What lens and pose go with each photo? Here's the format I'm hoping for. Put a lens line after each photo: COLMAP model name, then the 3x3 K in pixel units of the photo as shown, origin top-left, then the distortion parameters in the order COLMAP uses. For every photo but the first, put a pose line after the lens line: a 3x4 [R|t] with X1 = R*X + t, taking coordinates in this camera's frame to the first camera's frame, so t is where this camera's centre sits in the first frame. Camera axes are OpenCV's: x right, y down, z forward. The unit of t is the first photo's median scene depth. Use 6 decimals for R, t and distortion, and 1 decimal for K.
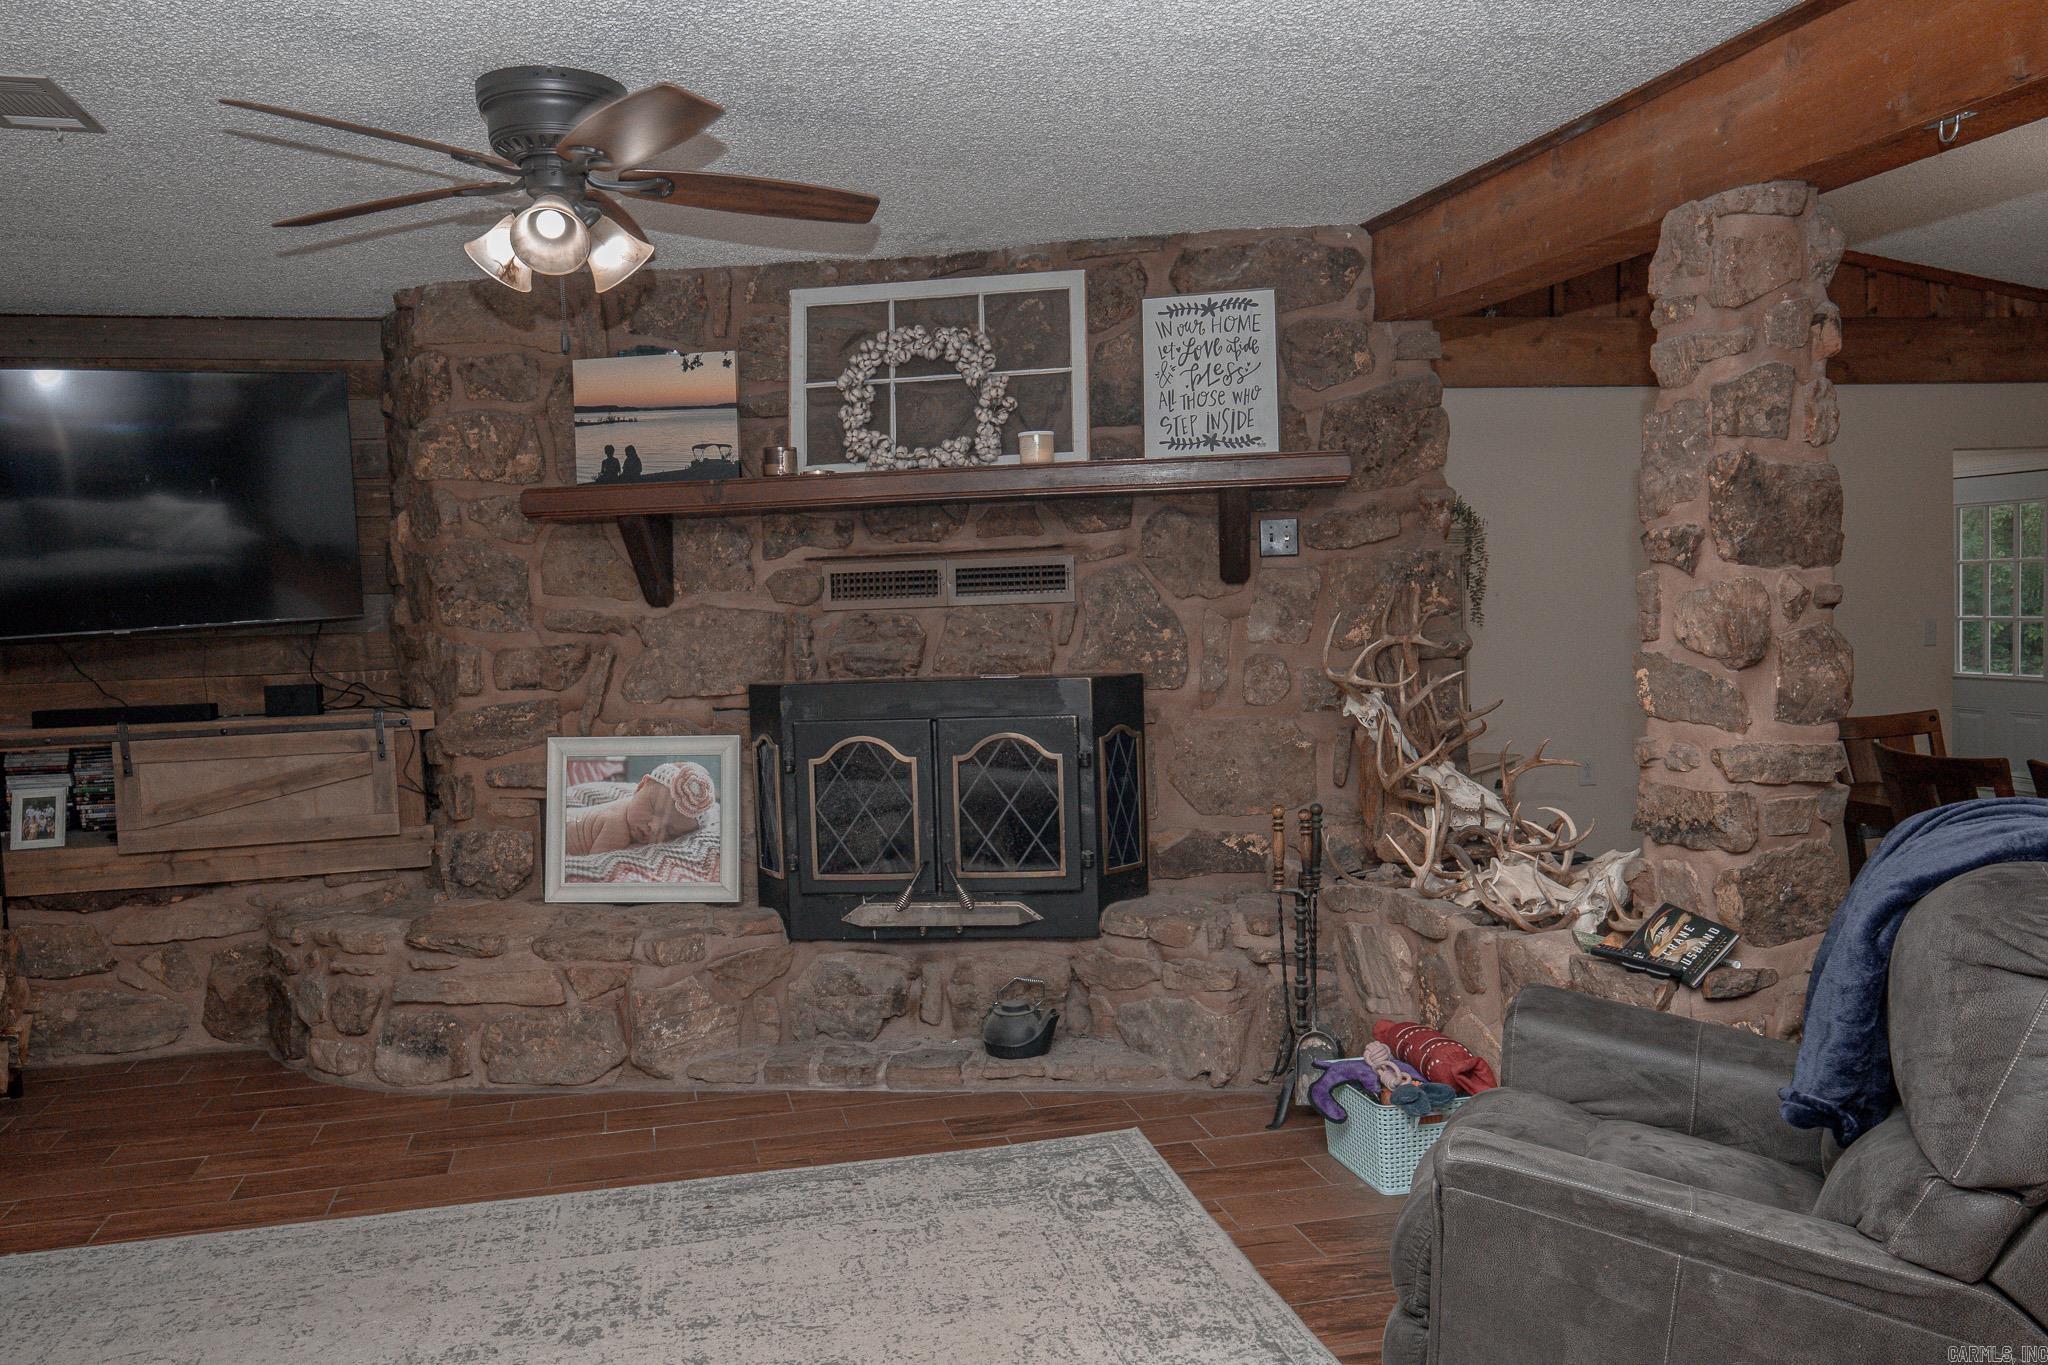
lens RADIAL K [[1607.6, 0, 1010.4], [0, 1607.6, 695.7], [0, 0, 1]] dist [0.022280, 0.007455]
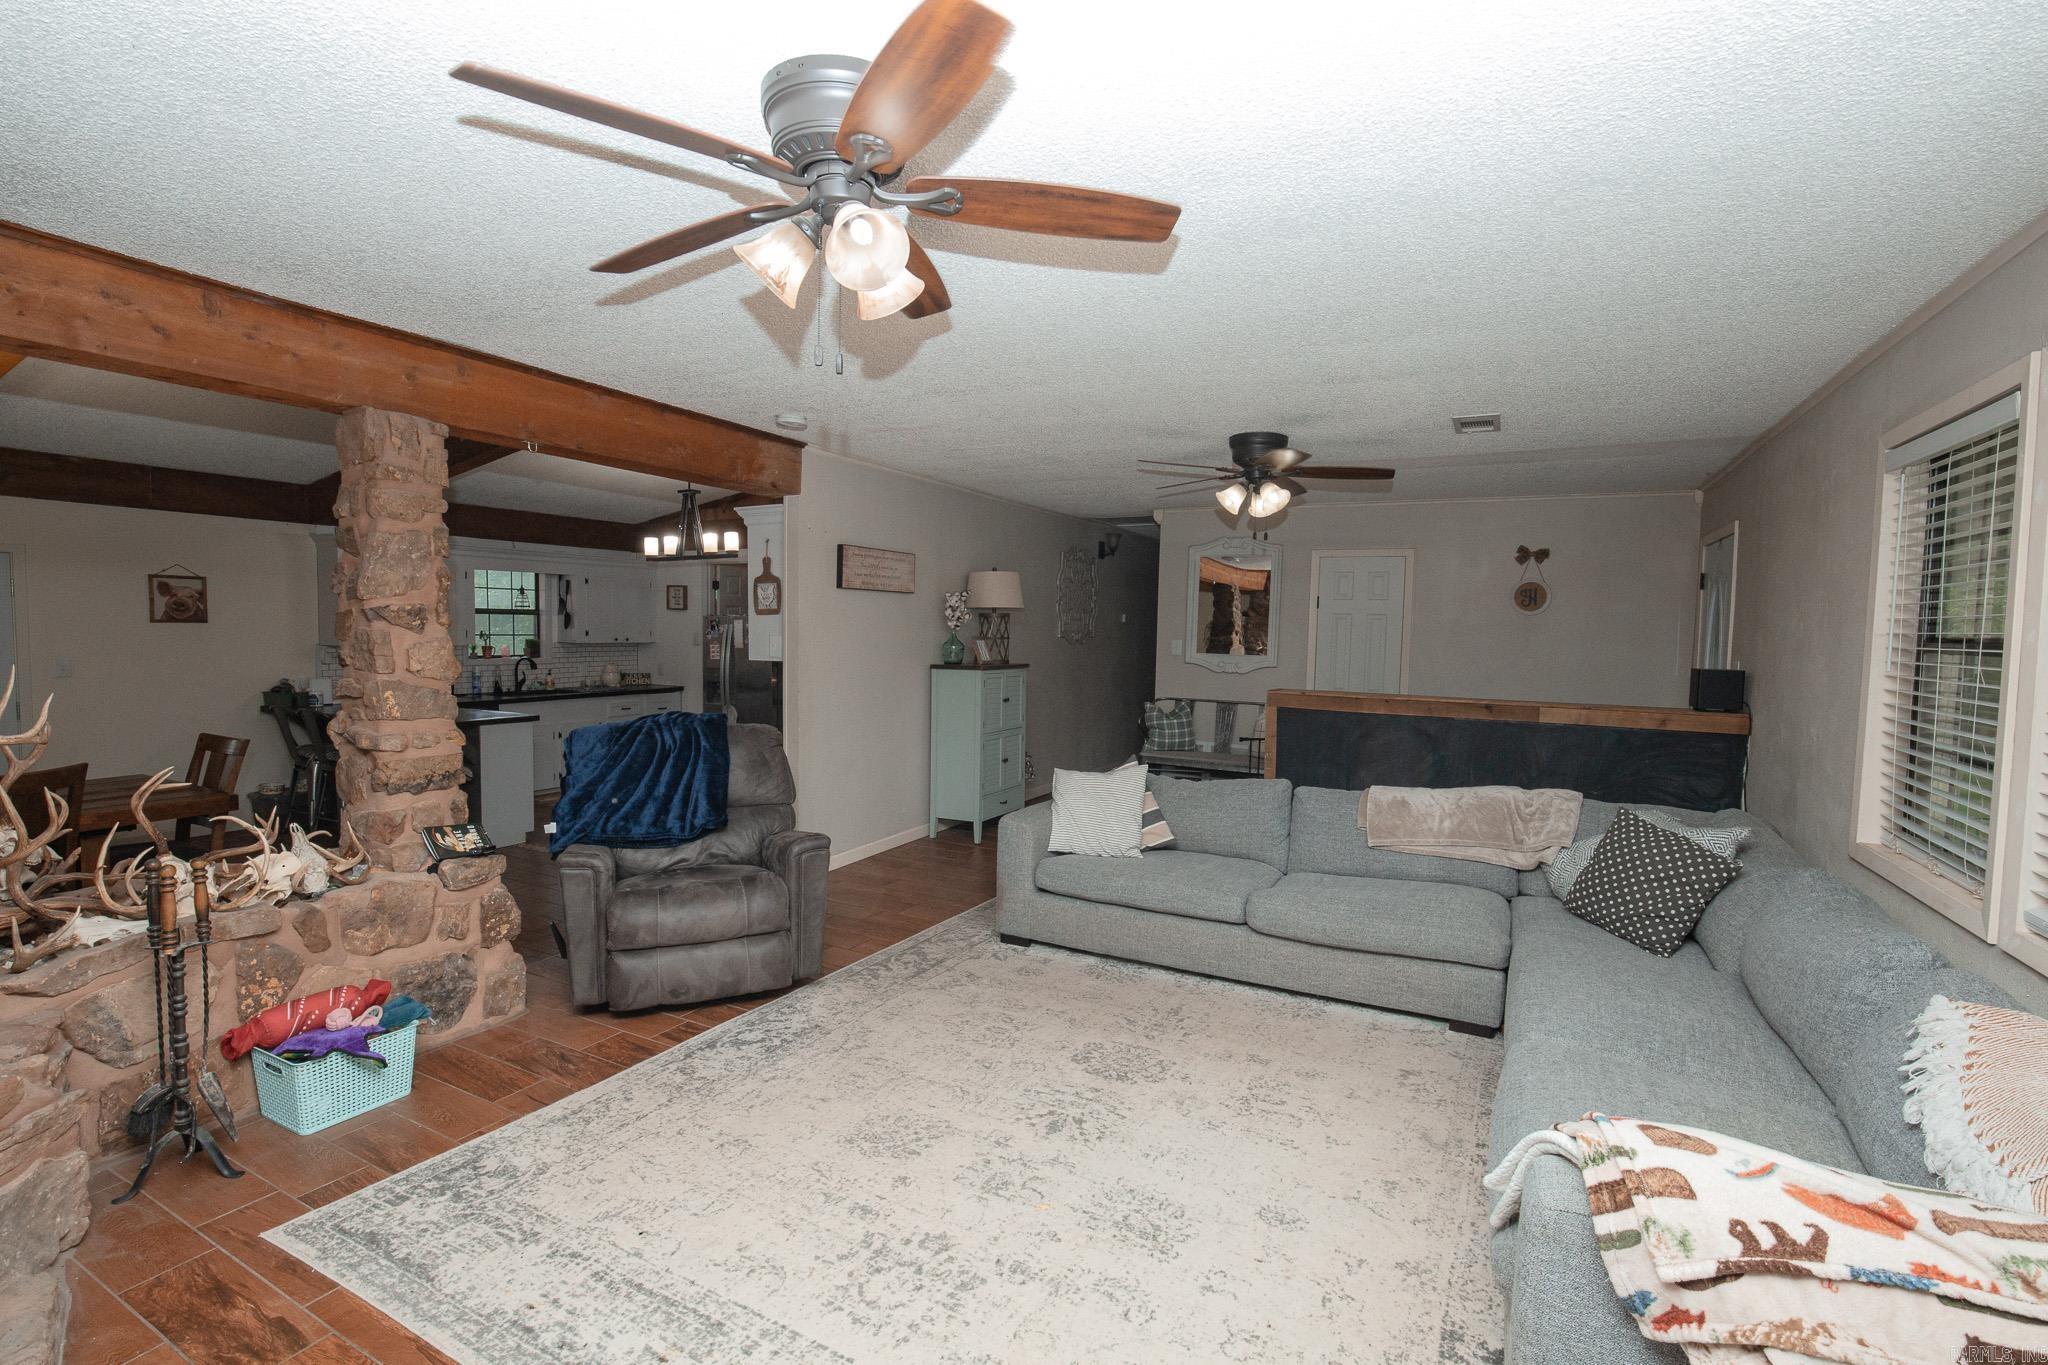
lens RADIAL K [[946.1, 0, 1007.6], [0, 946.1, 692.9], [0, 0, 1]] dist [-0.030505, 0.000211]
pose [[-0.750399, -0.022484, 0.660603, -0.489187], [0.052648, 0.994213, 0.093643, -0.050053], [-0.658885, 0.105048, -0.744873, 0.929203]]
